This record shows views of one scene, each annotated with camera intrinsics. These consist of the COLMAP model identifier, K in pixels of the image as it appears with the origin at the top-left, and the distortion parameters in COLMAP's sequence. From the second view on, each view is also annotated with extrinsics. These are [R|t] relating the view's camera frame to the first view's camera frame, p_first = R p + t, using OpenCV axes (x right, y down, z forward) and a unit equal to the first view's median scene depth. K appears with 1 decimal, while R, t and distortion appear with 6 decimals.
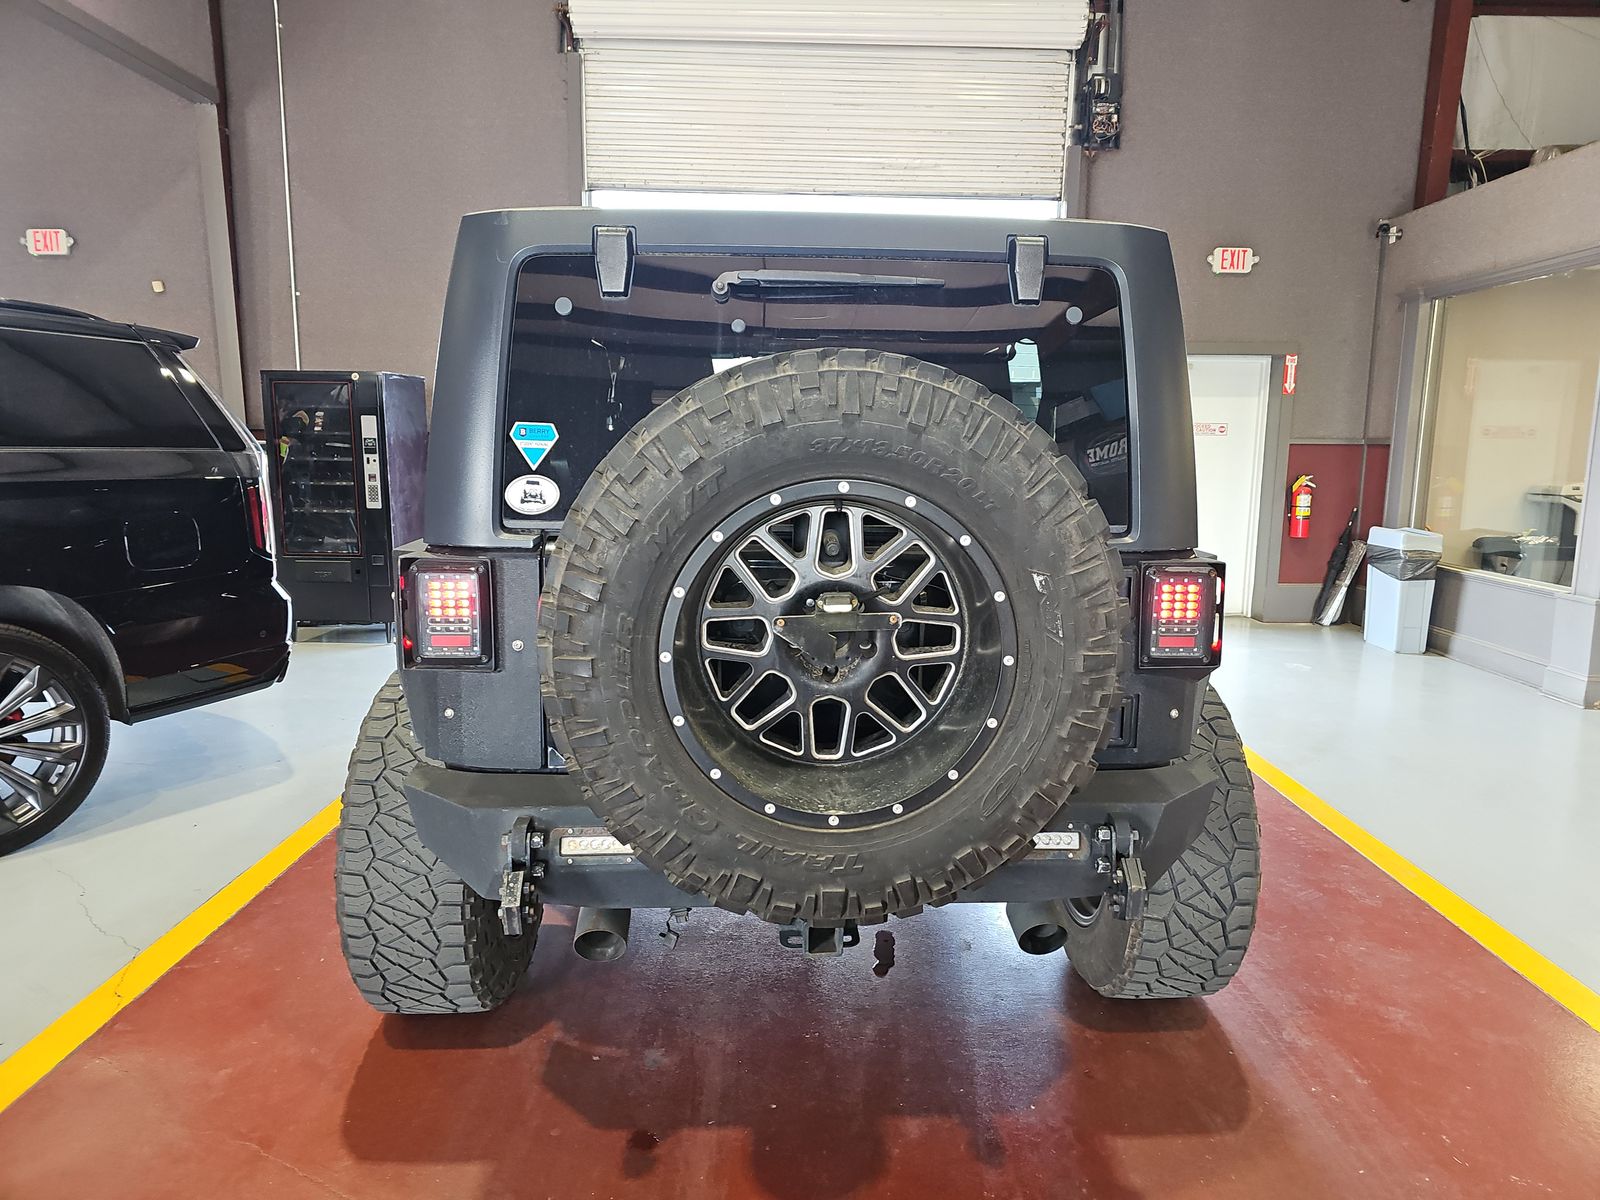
lens RADIAL K [[1053.9, 0, 805.0], [0, 1053.9, 605.2], [0, 0, 1]] dist [0.035844, 0.000544]
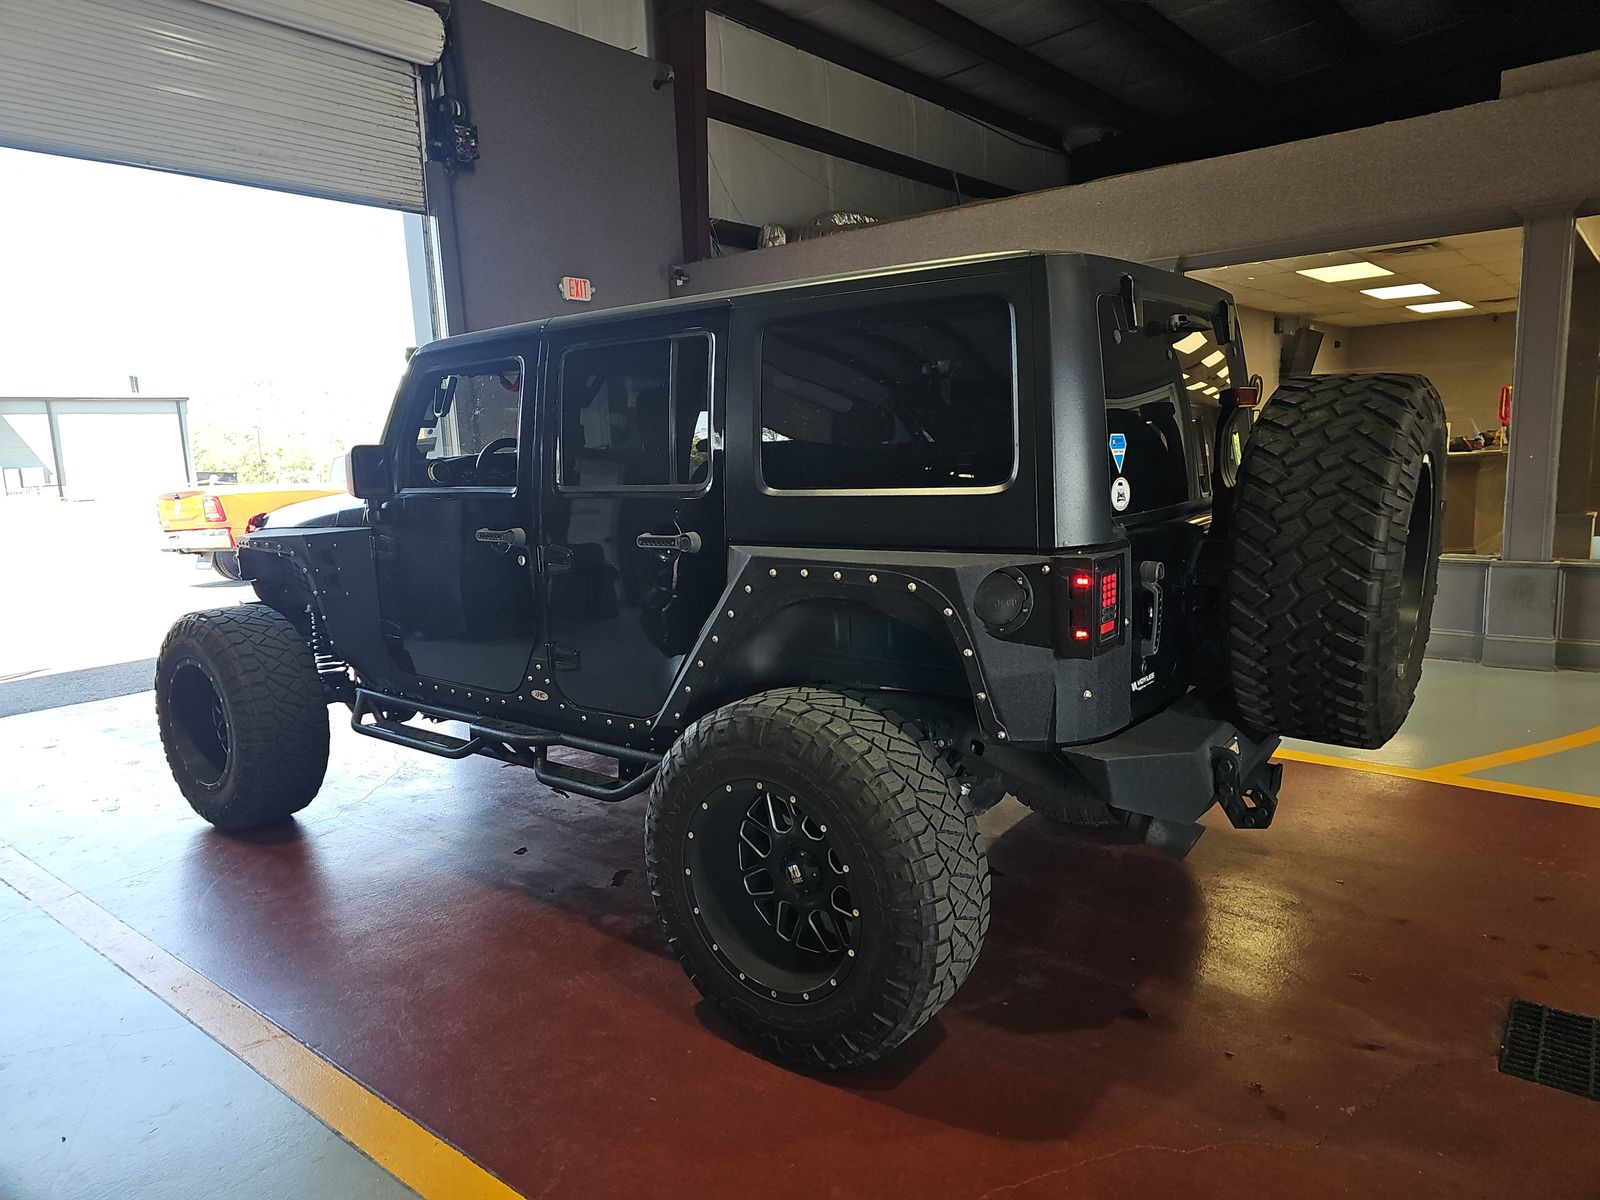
lens RADIAL K [[1053.9, 0, 805.0], [0, 1053.9, 605.2], [0, 0, 1]] dist [0.035844, 0.000544]
pose [[0.635840, -0.161330, 0.754771, -0.353068], [0.171524, 0.982992, 0.065616, -0.030373], [-0.752520, 0.087740, 0.652698, 0.126359]]
